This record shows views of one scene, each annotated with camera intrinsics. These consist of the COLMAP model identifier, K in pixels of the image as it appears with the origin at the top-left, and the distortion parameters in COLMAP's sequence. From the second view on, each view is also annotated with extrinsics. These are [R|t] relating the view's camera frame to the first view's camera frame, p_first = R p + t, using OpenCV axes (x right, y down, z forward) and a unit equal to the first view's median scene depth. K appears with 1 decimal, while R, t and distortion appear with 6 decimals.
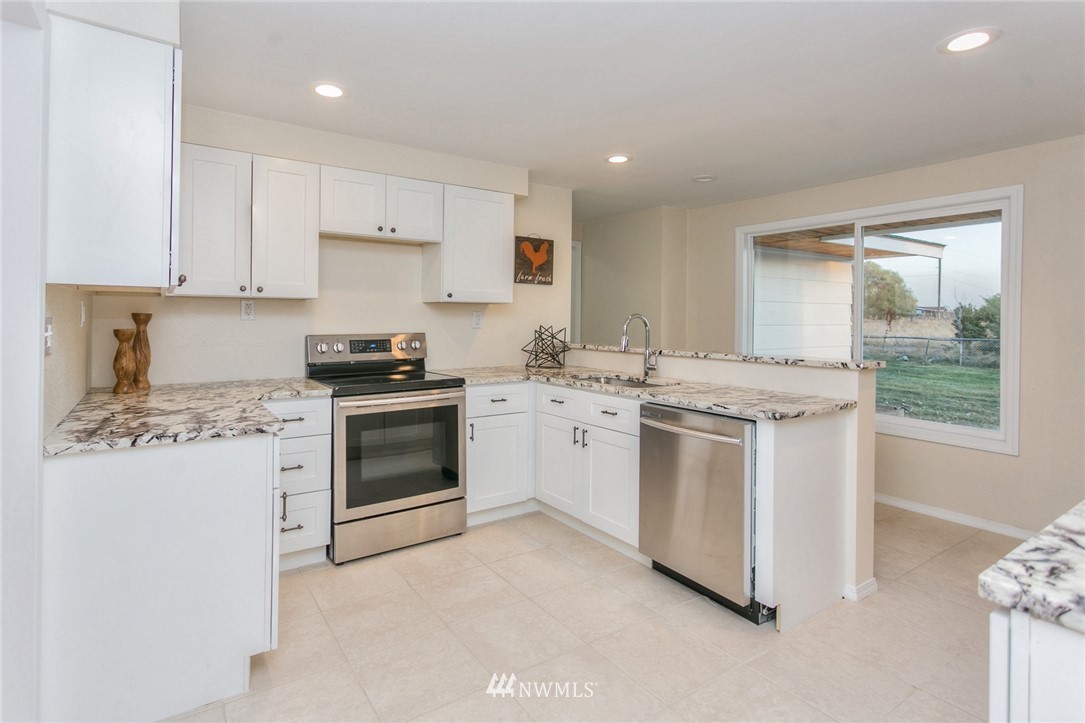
lens RADIAL K [[559.9, 0, 538.2], [0, 559.9, 314.1], [0, 0, 1]] dist [-0.003718, 0.001386]
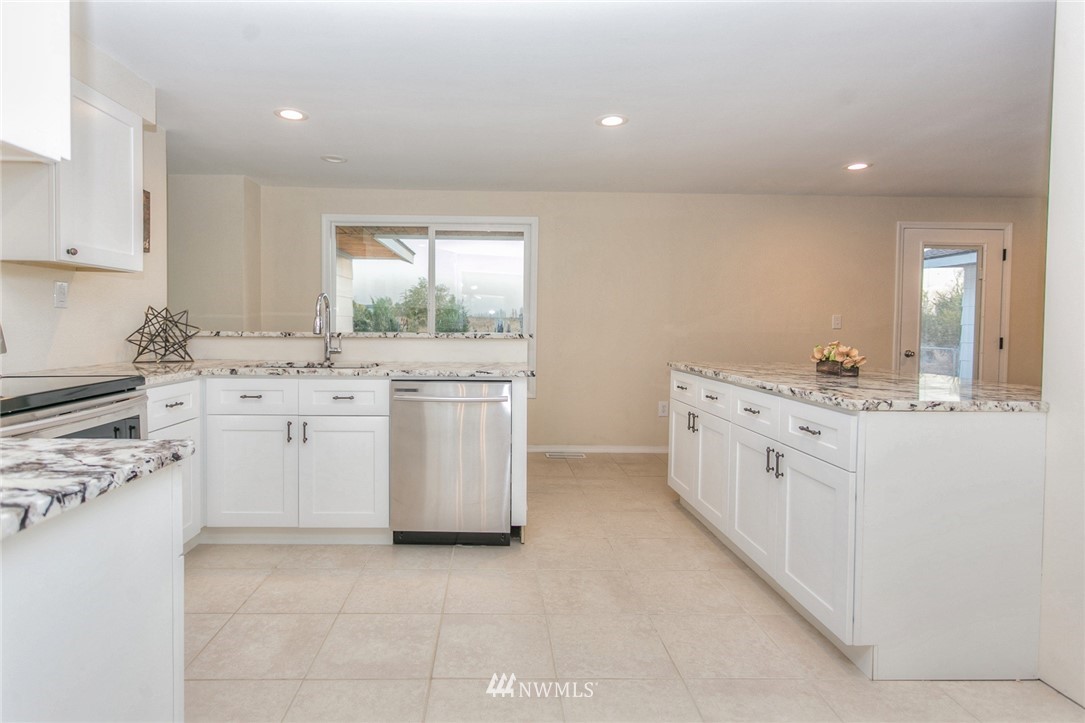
lens RADIAL K [[559.9, 0, 529.0], [0, 559.9, 339.7], [0, 0, 1]] dist [-0.003718, 0.001386]
pose [[0.524127, -0.029050, 0.851145, -0.457917], [-0.007986, 0.999206, 0.039022, 0.039653], [-0.851603, -0.027250, 0.523479, 0.243089]]
